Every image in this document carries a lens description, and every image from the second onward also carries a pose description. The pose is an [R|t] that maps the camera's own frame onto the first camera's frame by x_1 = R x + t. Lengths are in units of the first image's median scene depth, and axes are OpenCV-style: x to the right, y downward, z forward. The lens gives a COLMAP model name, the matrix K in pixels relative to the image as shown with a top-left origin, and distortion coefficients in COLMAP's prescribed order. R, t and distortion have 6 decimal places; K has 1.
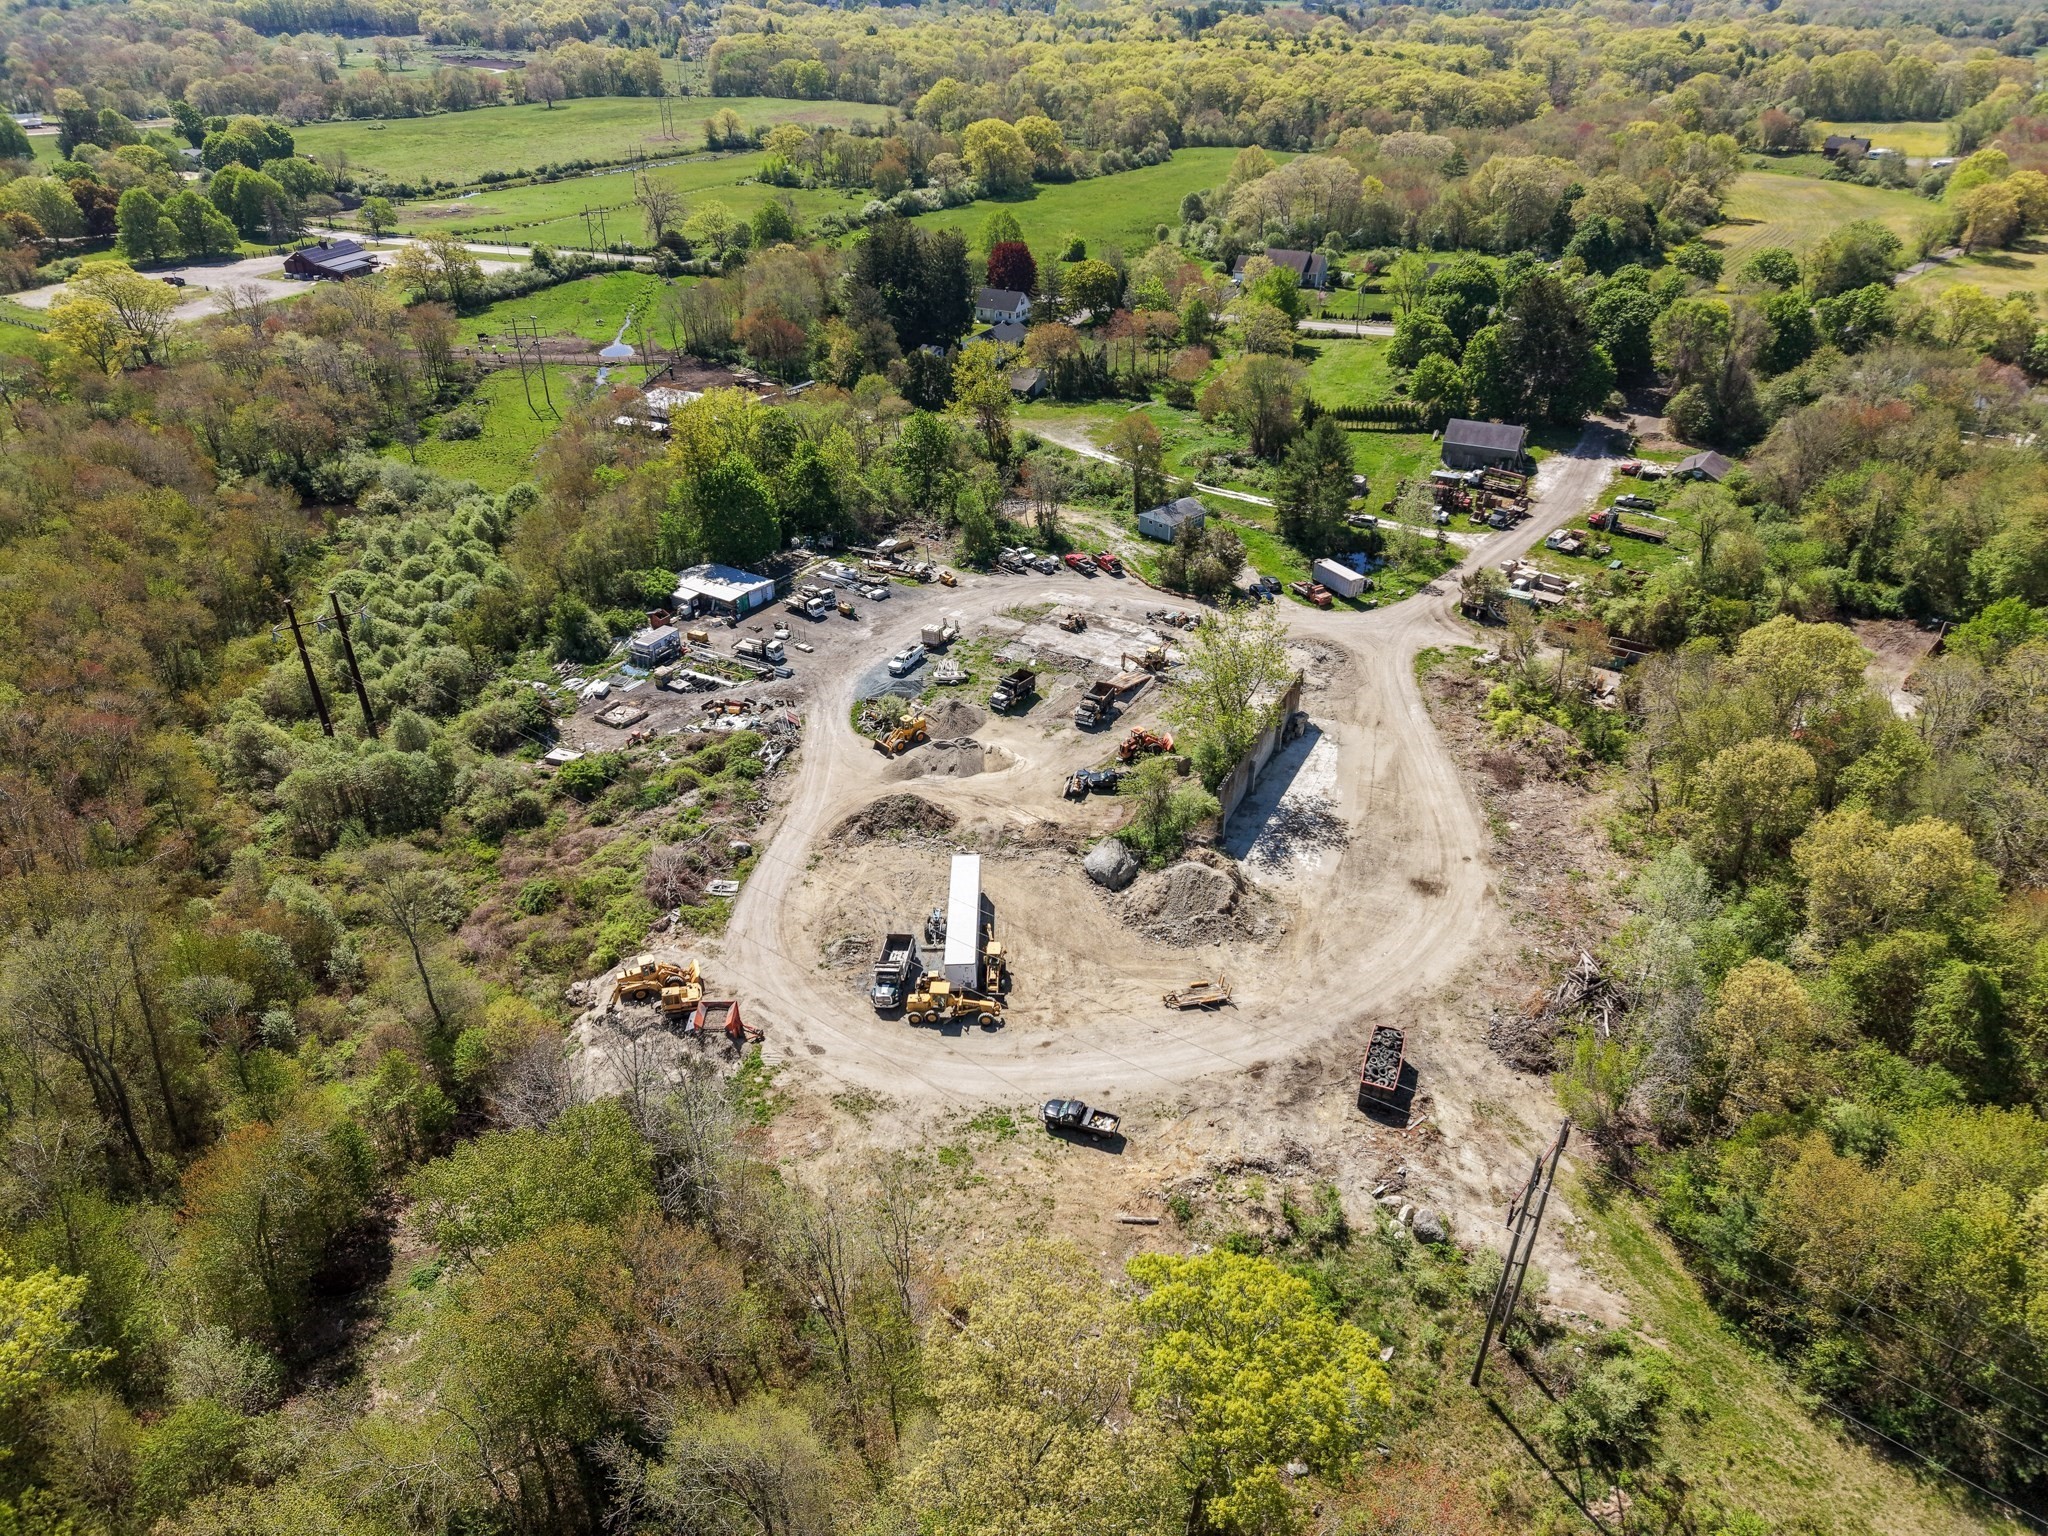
lens RADIAL K [[1360.4, 0, 1019.8], [0, 1360.4, 770.2], [0, 0, 1]] dist [0.076139, -0.124374]
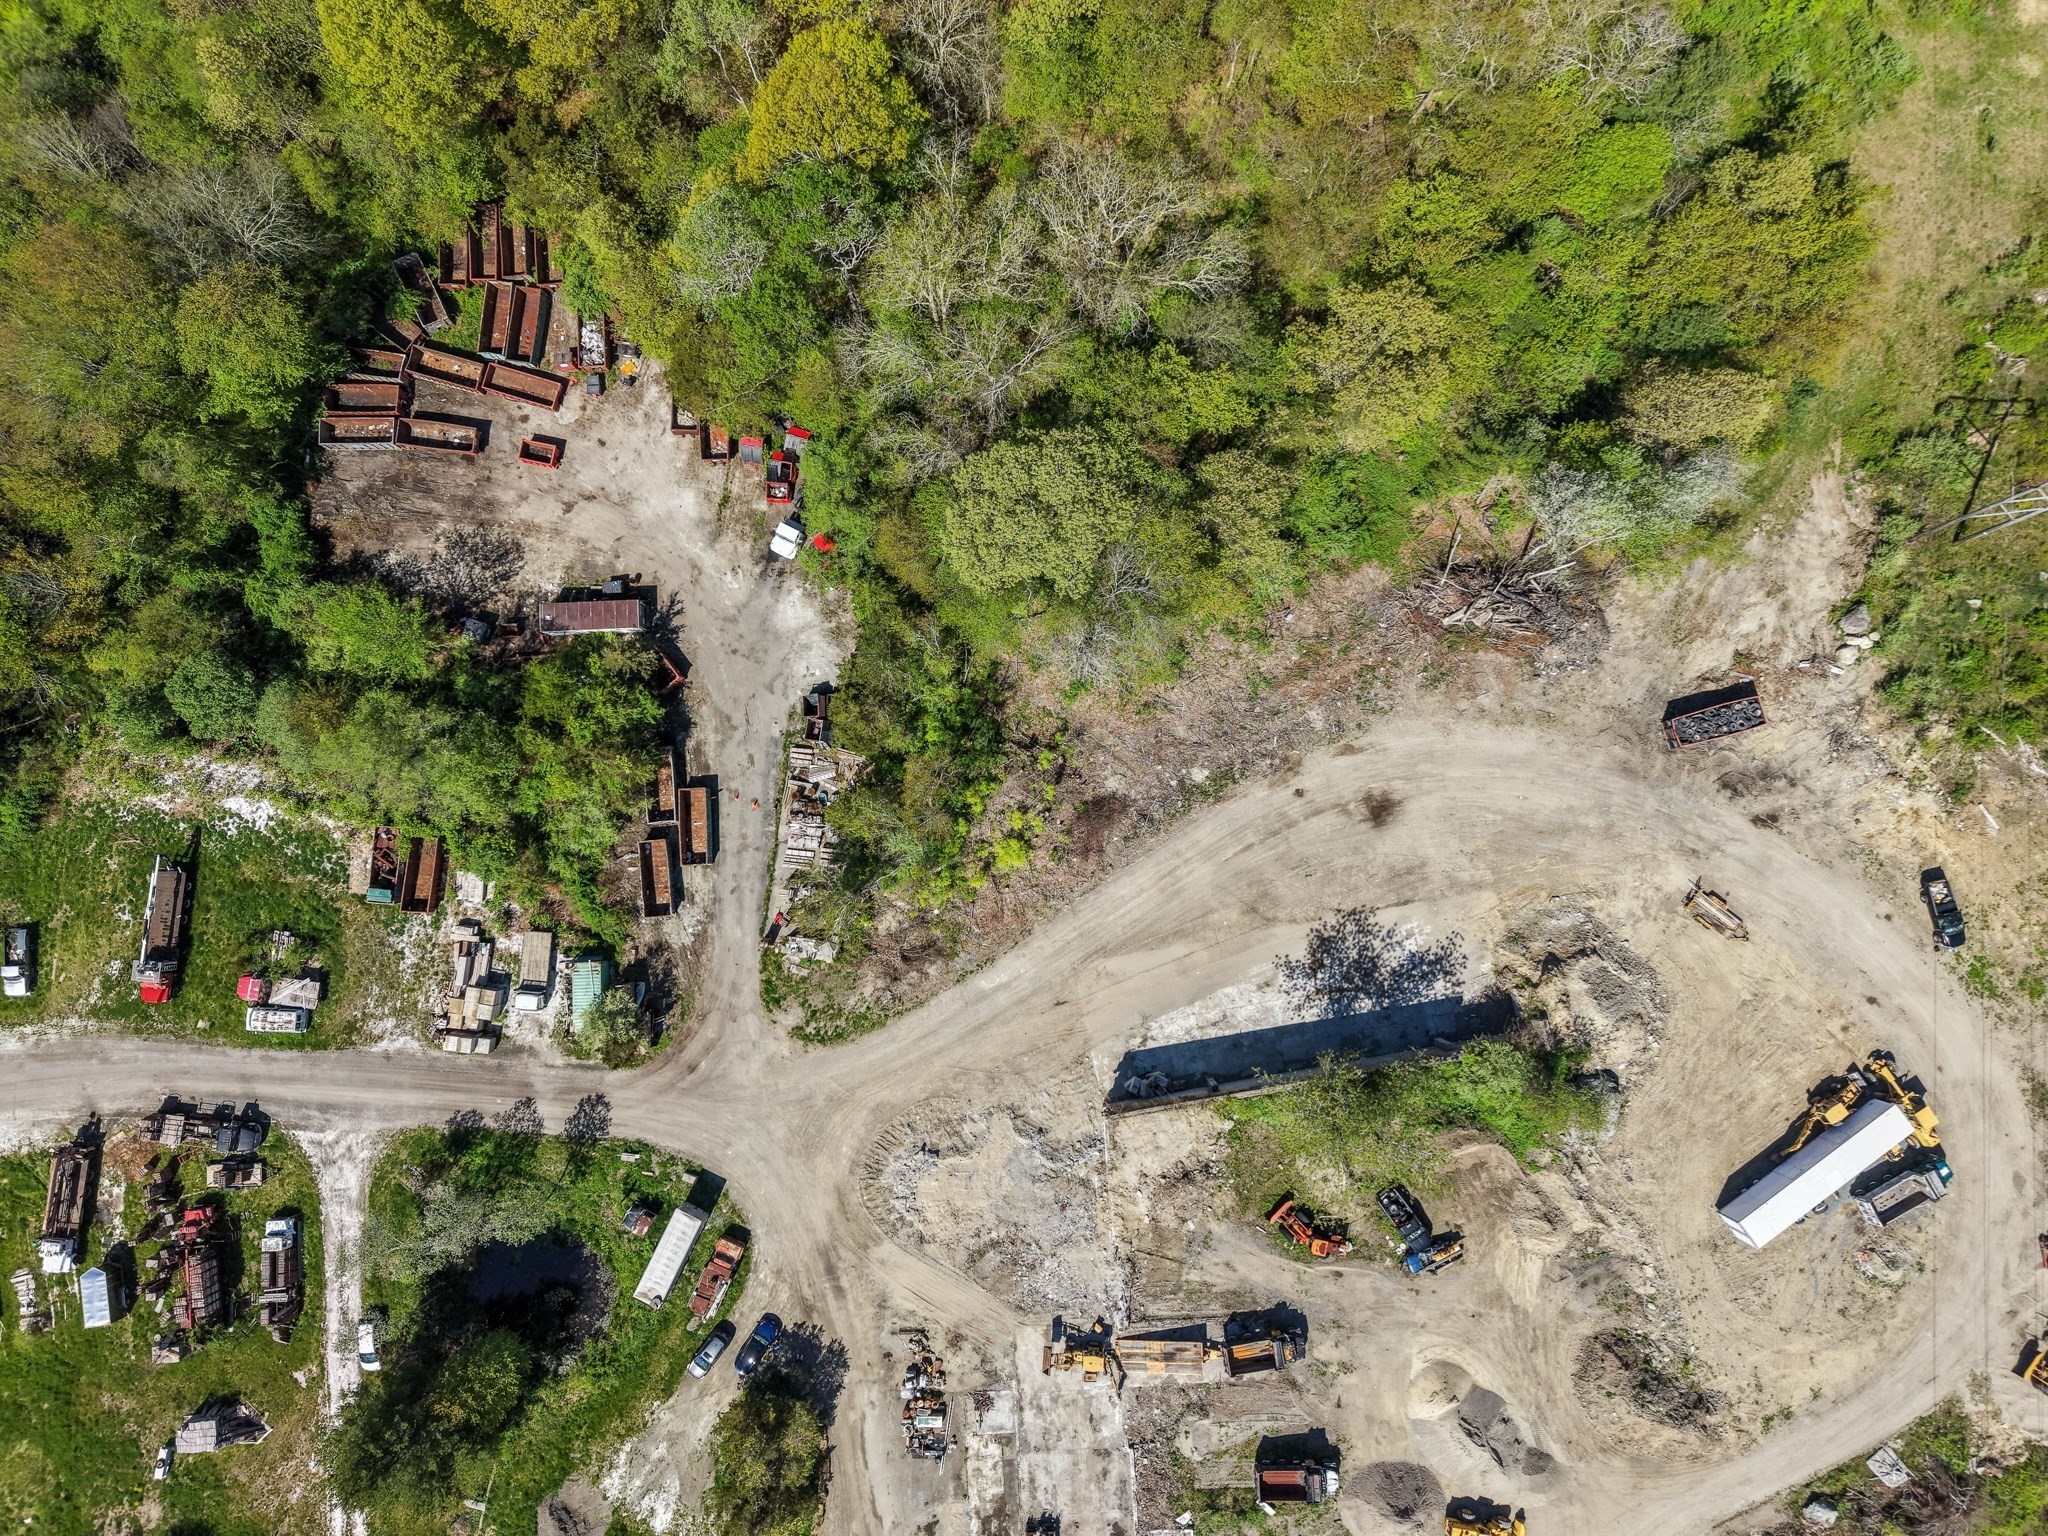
lens RADIAL K [[1382.6, 0, 1021.1], [0, 1382.6, 761.1], [0, 0, 1]] dist [0.035705, -0.033867]
pose [[-0.590509, -0.803678, 0.073490, 0.334638], [0.435240, -0.240461, 0.867608, -0.680048], [-0.679606, 0.544317, 0.491787, 0.588925]]
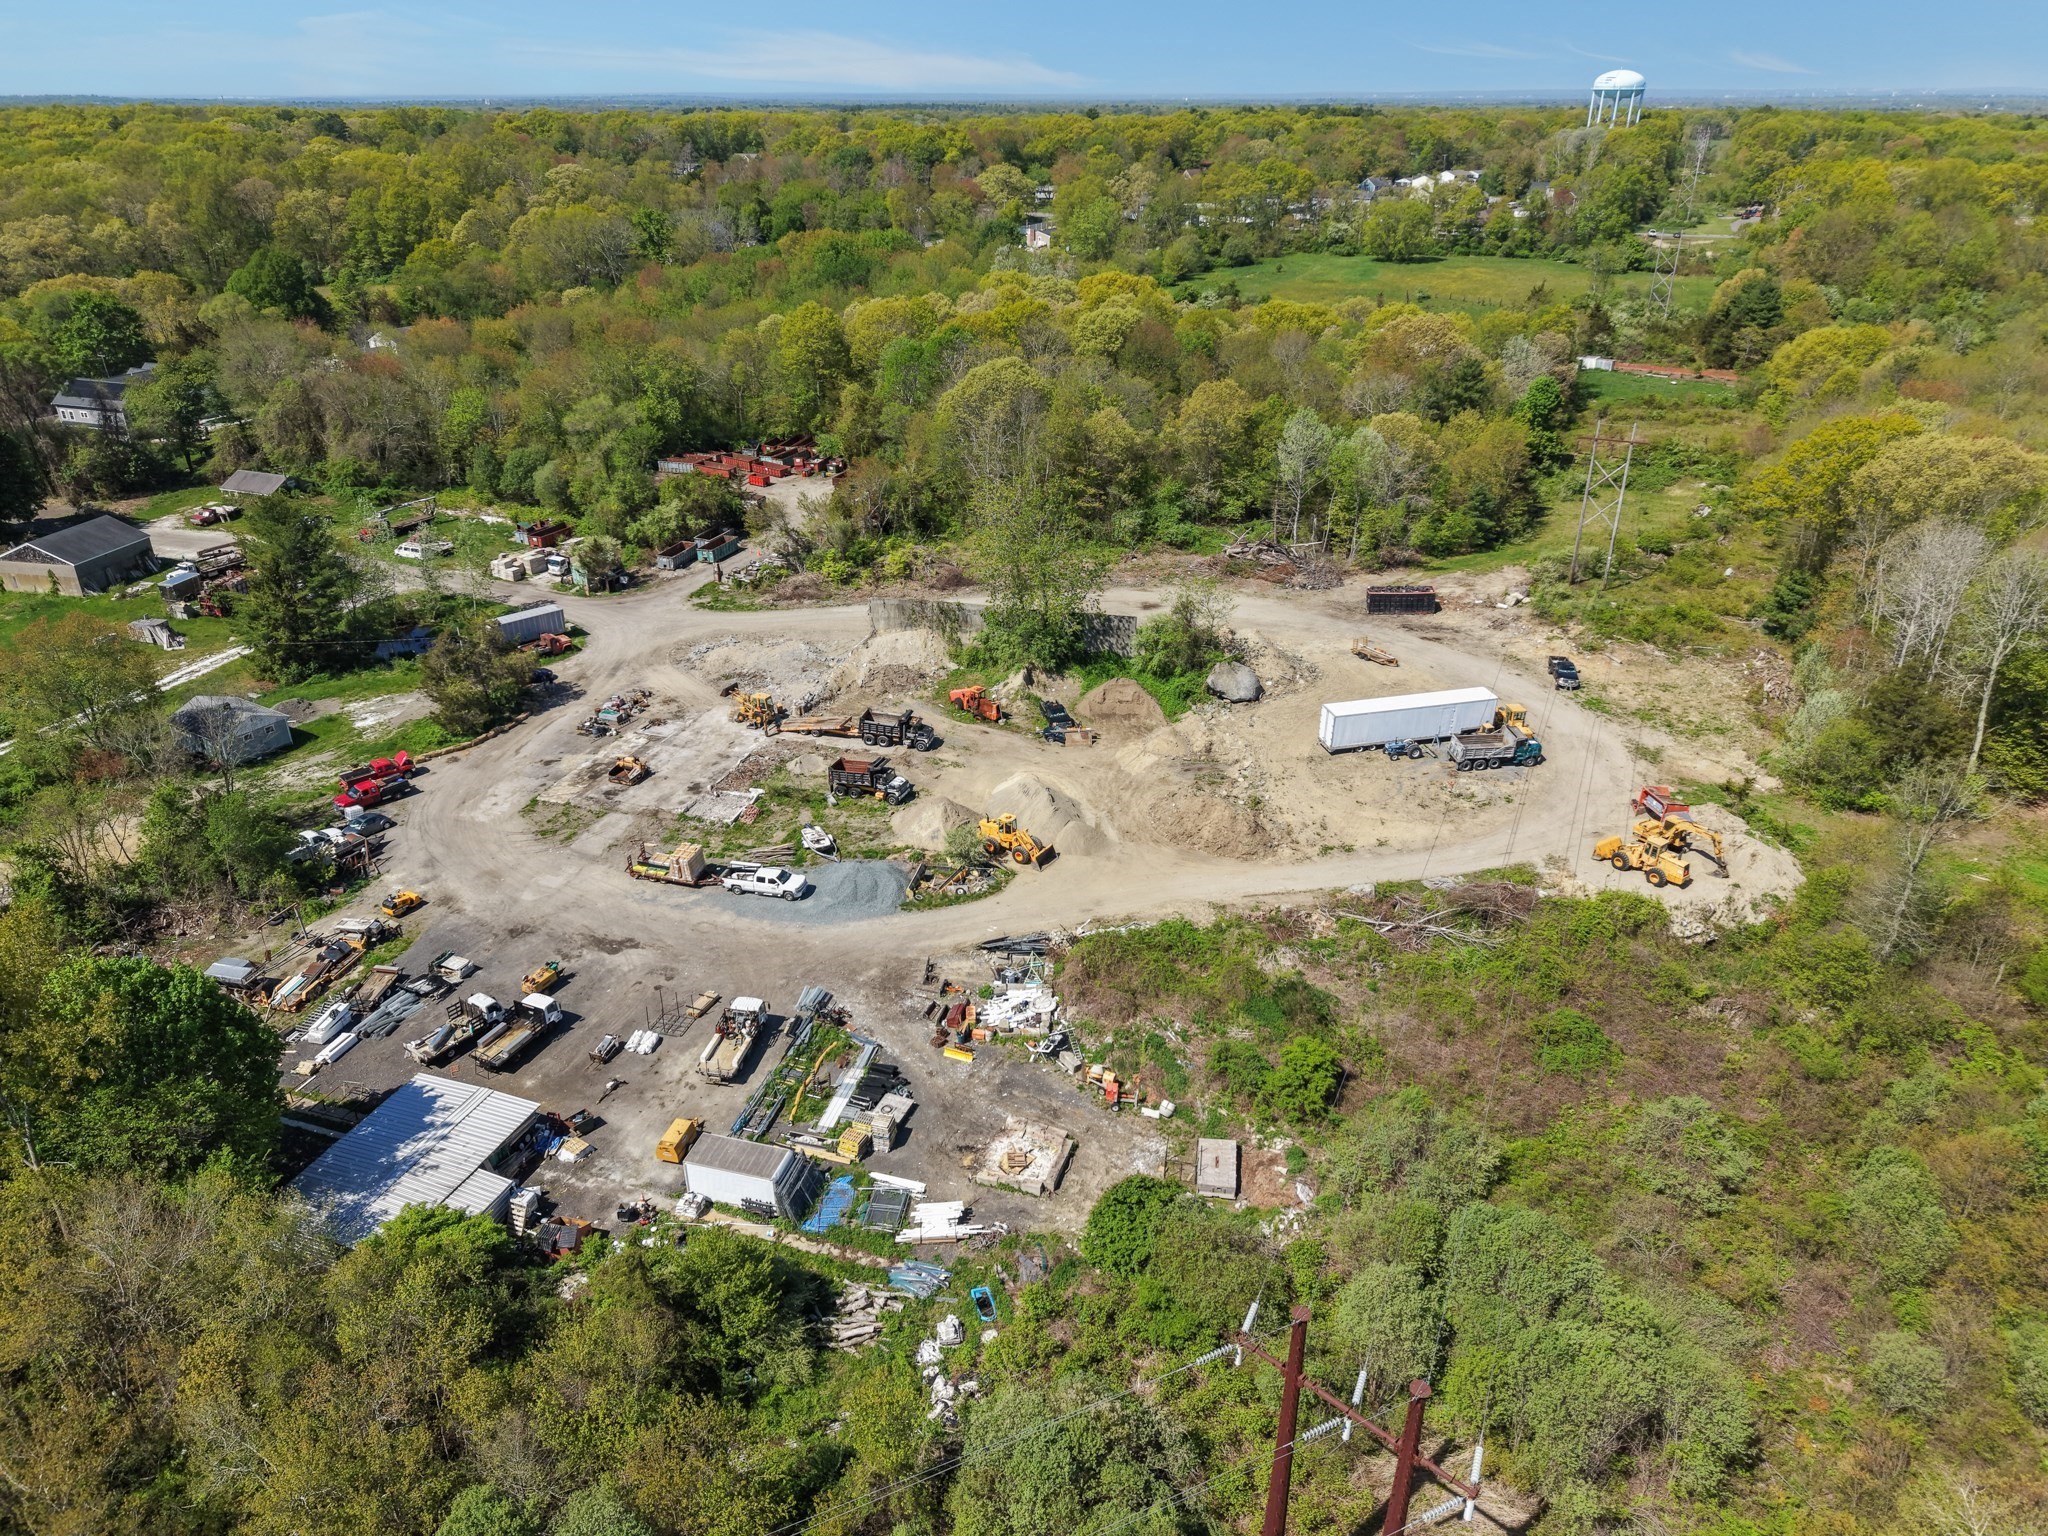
lens RADIAL K [[1372.3, 0, 1019.3], [0, 1372.3, 771.7], [0, 0, 1]] dist [0.020659, -0.013956]
pose [[-0.238618, -0.425932, 0.872722, -0.696729], [0.504872, 0.713273, 0.486154, -0.398622], [-0.829558, 0.556618, 0.044842, 0.955226]]
